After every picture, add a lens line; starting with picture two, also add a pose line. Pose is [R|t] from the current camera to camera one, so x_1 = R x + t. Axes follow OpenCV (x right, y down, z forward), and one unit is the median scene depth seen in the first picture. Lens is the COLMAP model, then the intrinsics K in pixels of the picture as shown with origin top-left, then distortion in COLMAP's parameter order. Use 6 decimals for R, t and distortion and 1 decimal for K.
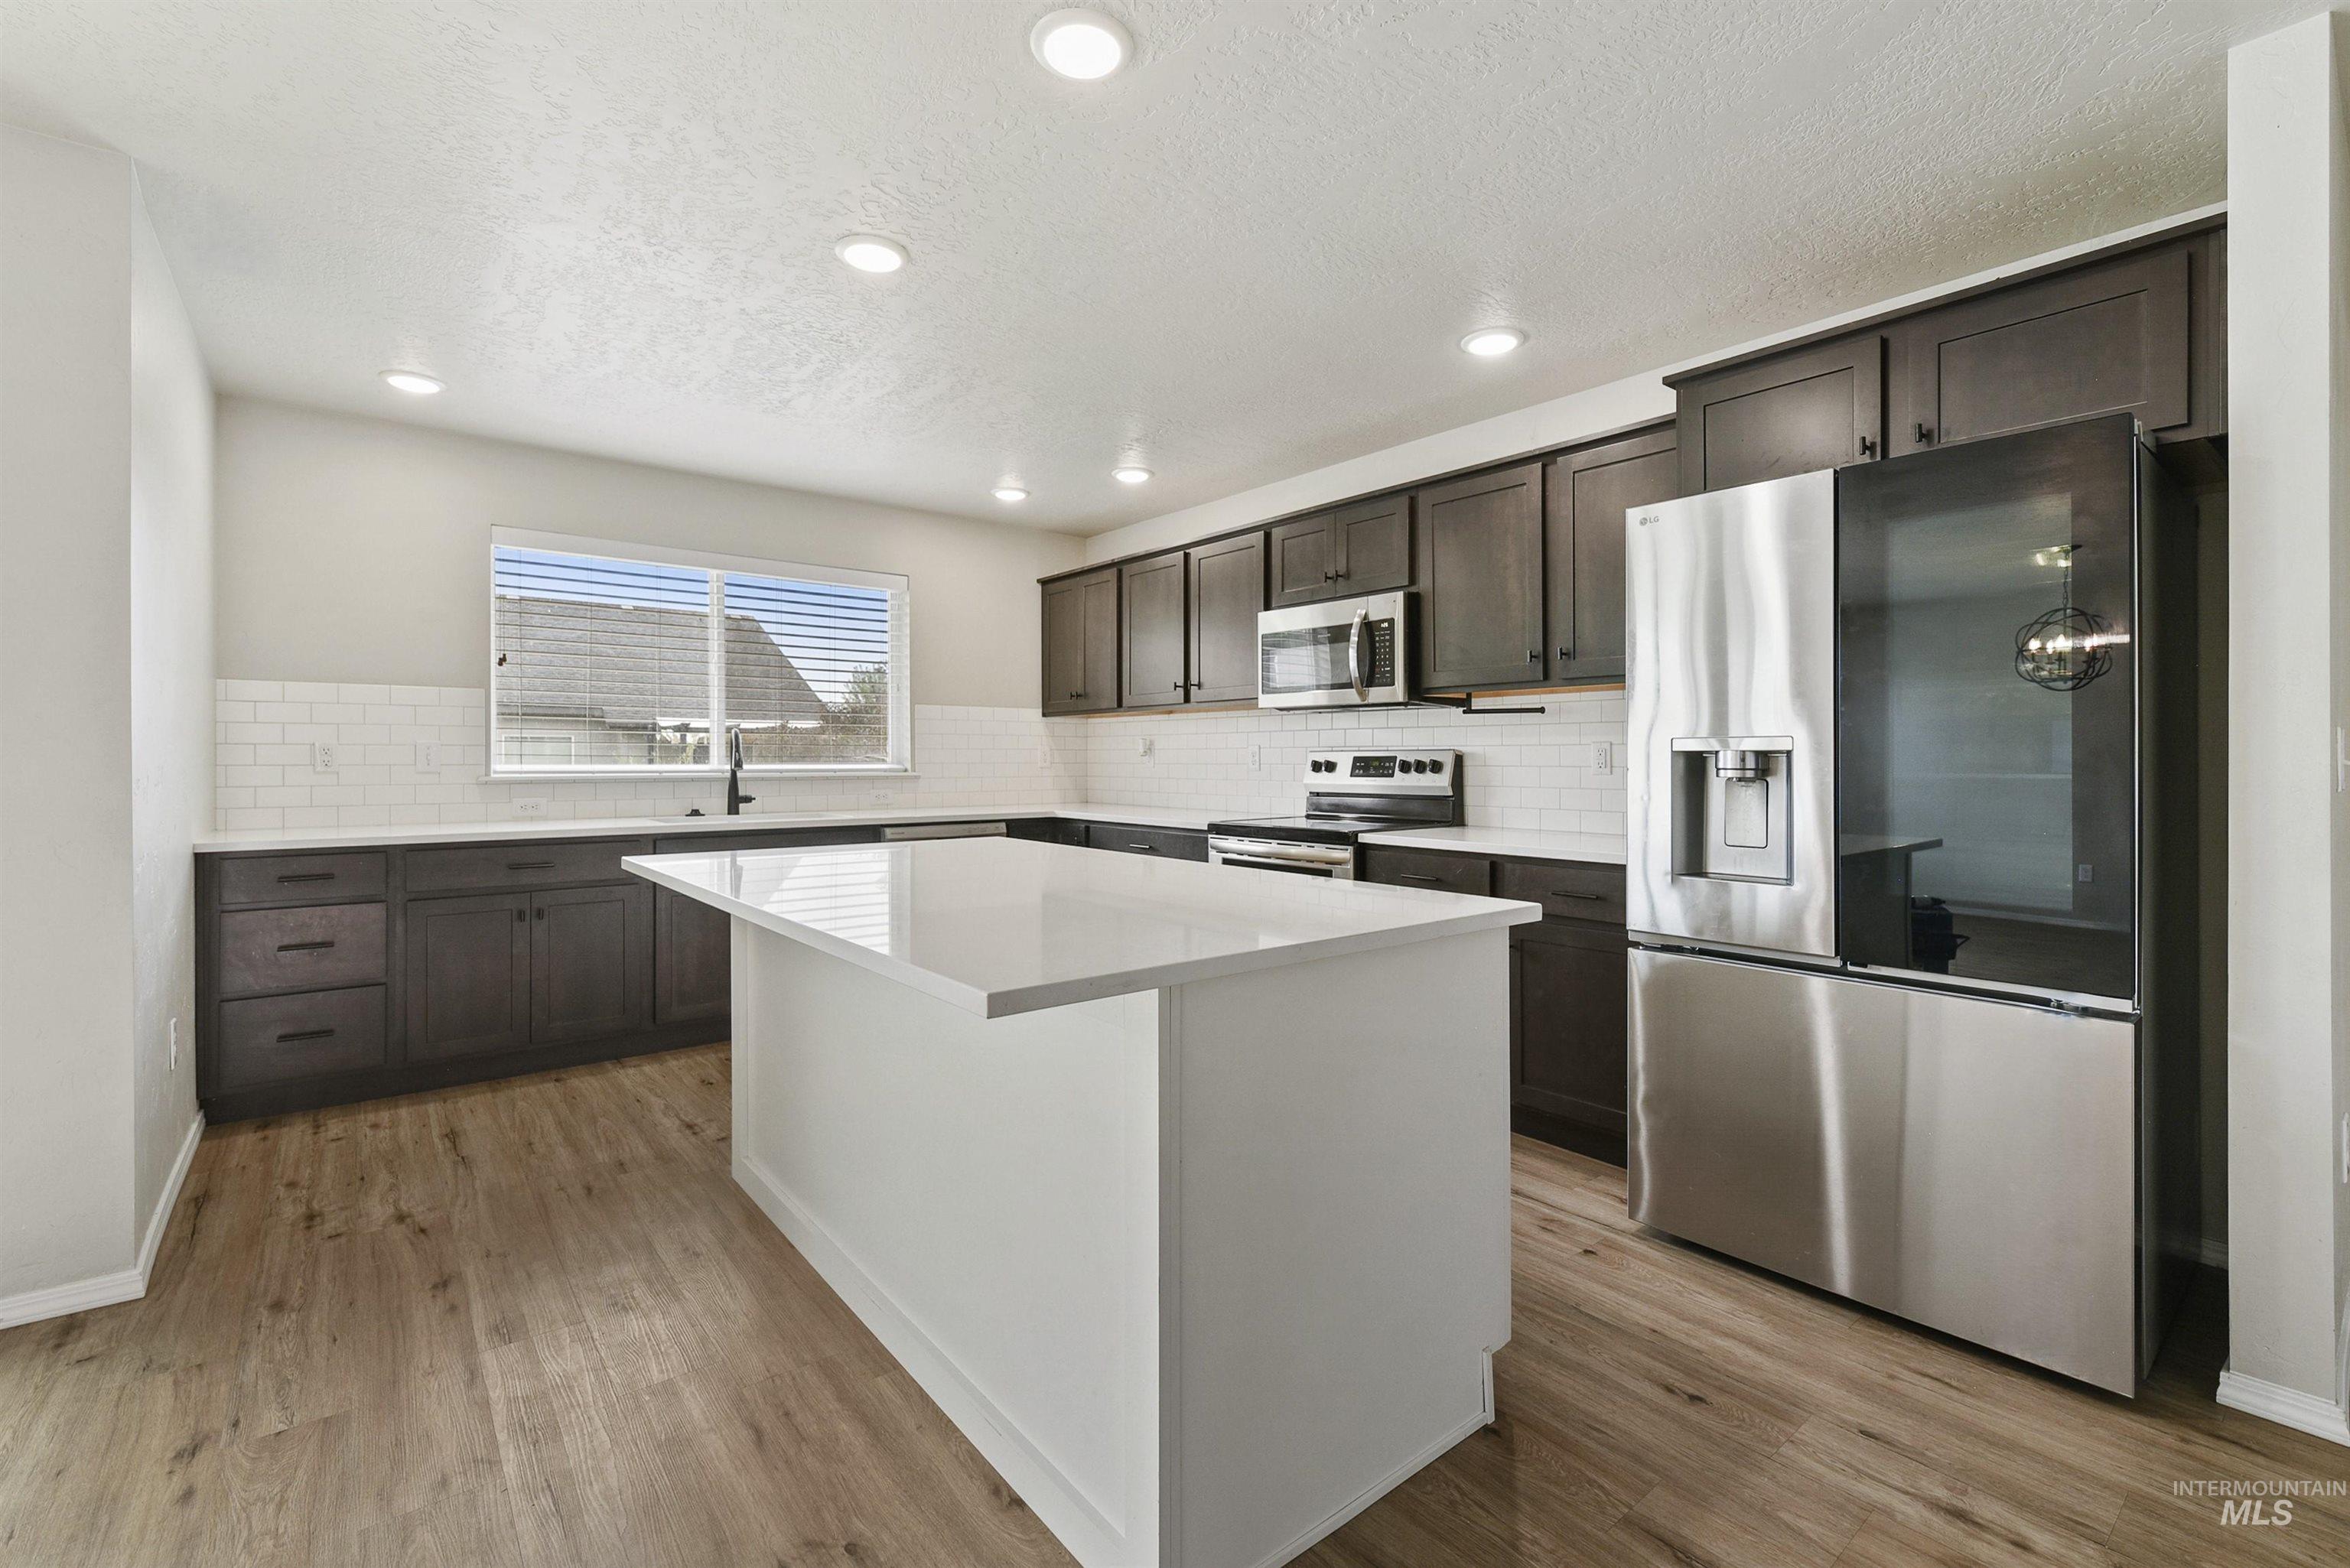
lens RADIAL K [[1024.9, 0, 1172.8], [0, 1024.9, 770.2], [0, 0, 1]] dist [0.000785, 0.000072]
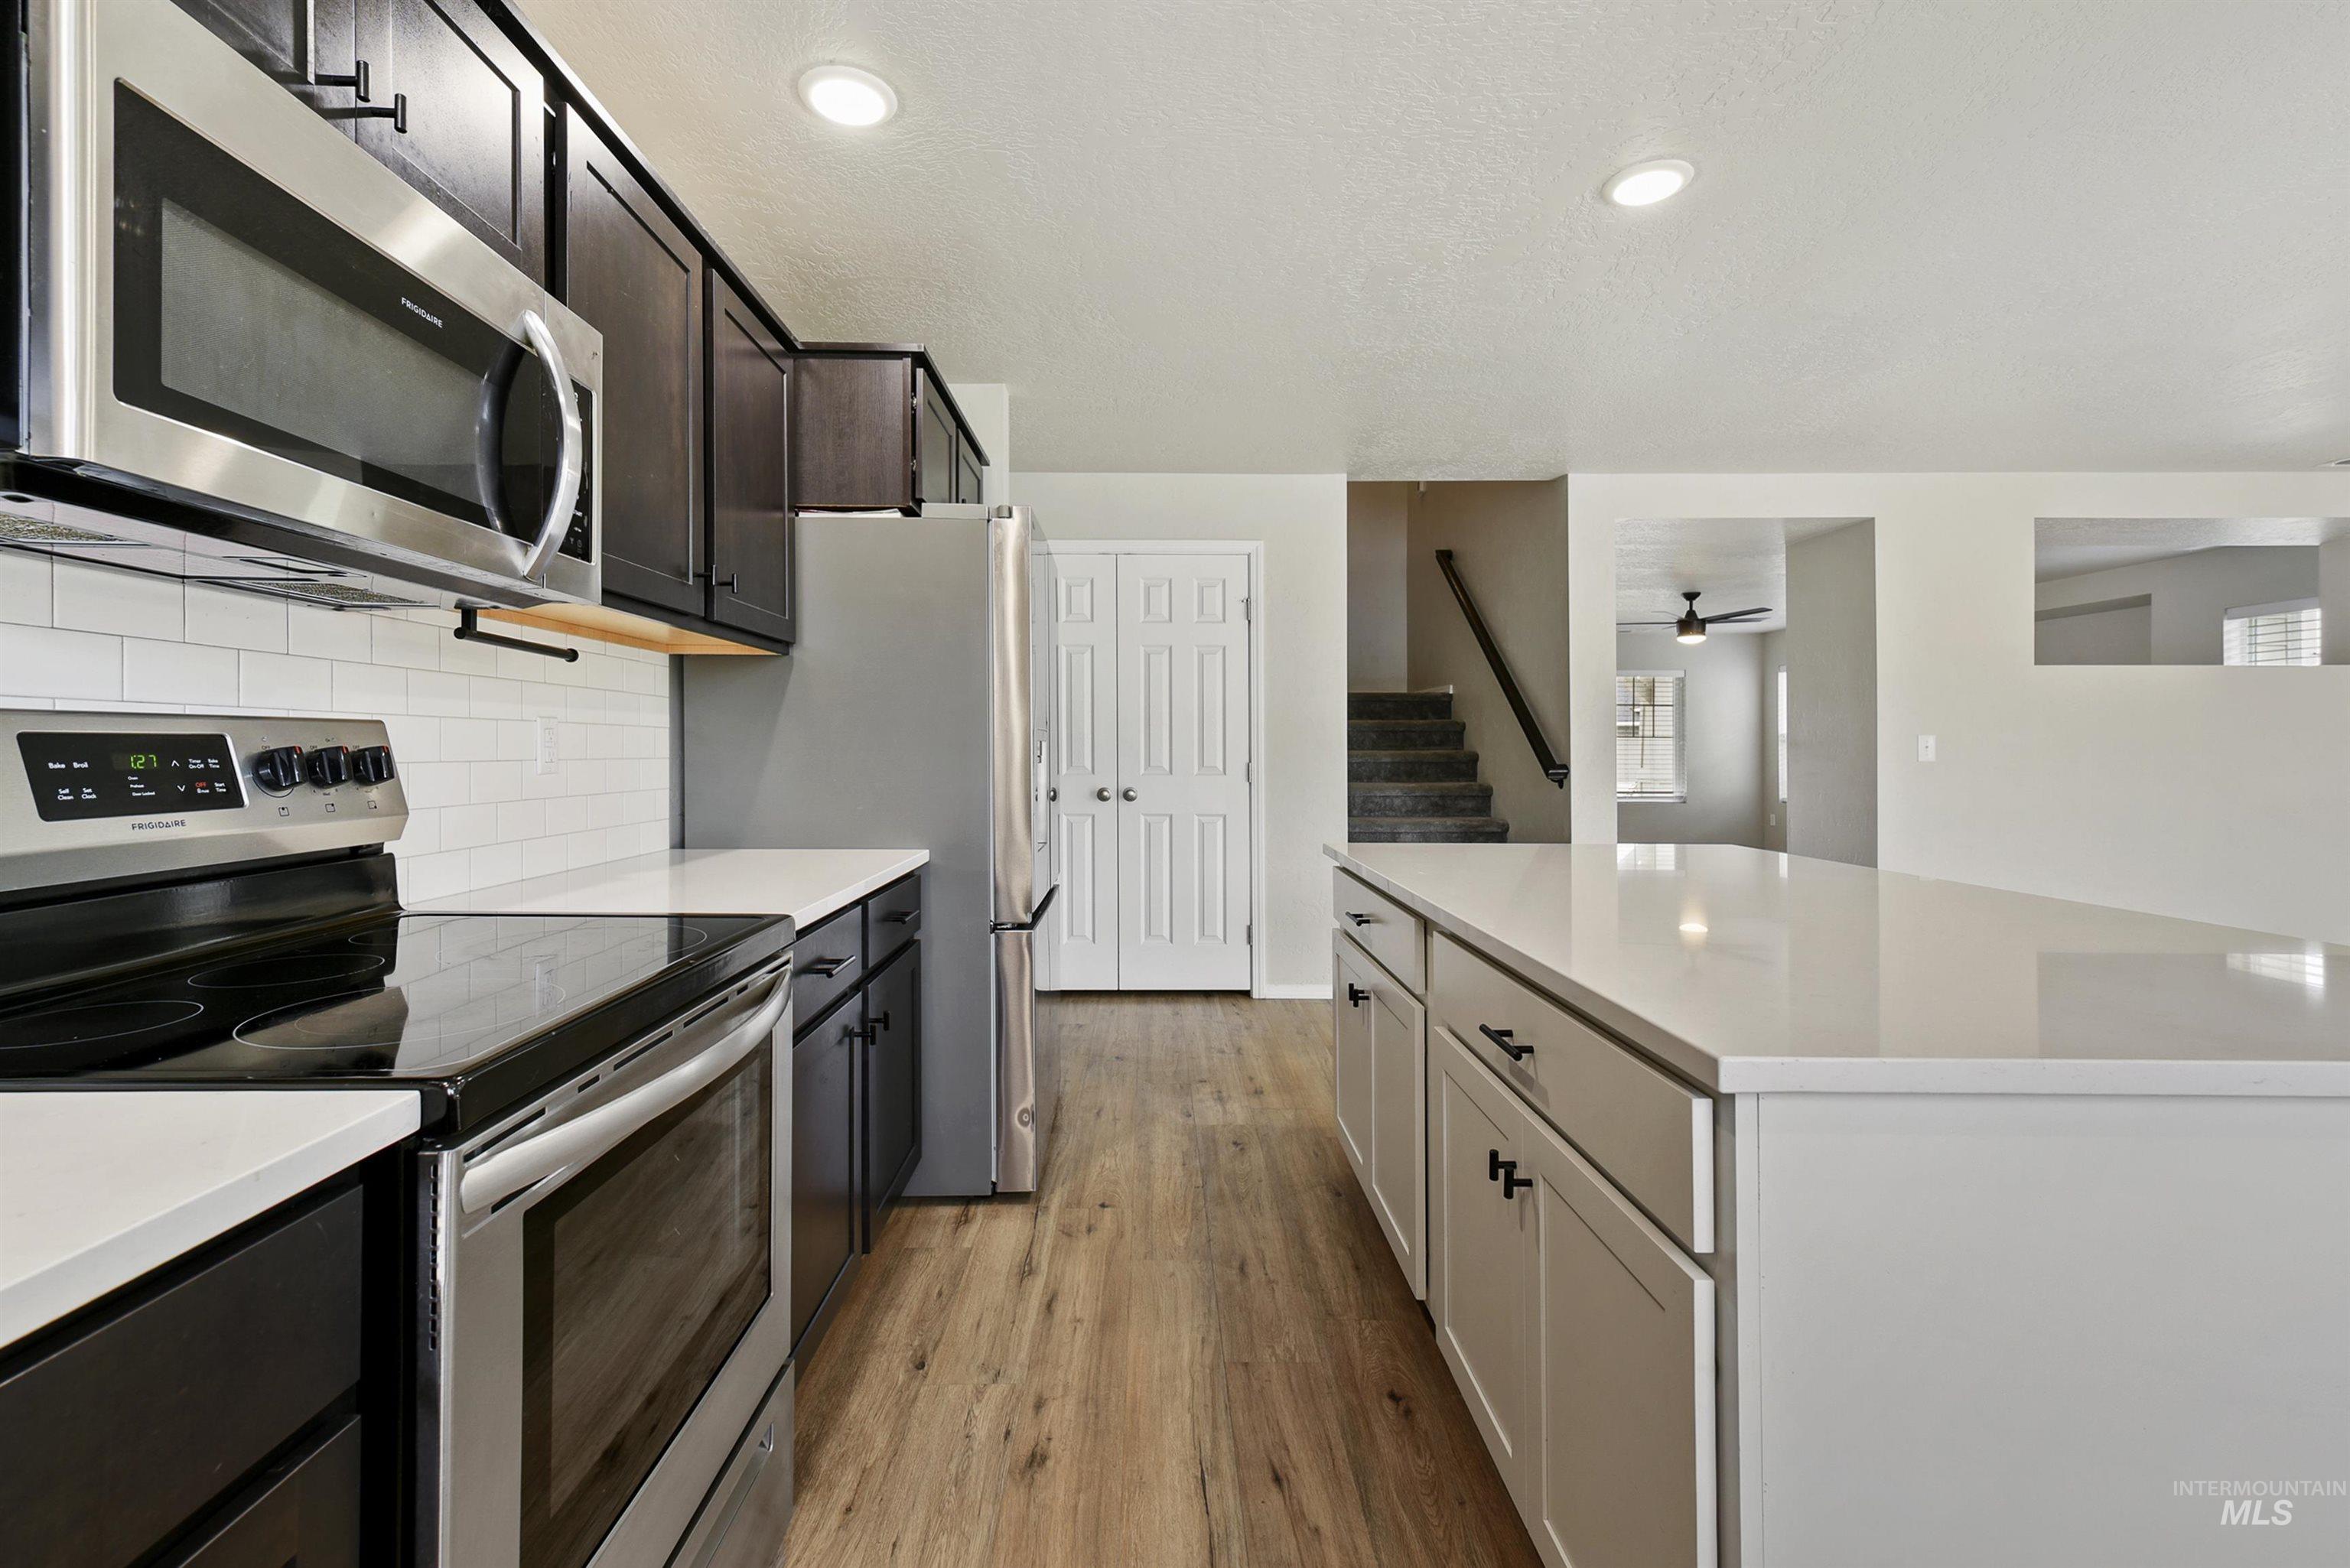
lens RADIAL K [[1024.9, 0, 1142.9], [0, 1024.9, 738.9], [0, 0, 1]] dist [0.000785, 0.000072]
pose [[-0.773385, 0.004436, 0.633921, -0.320449], [0.005824, 0.999983, 0.000108, -0.019808], [-0.633910, 0.003775, -0.773397, 1.871299]]
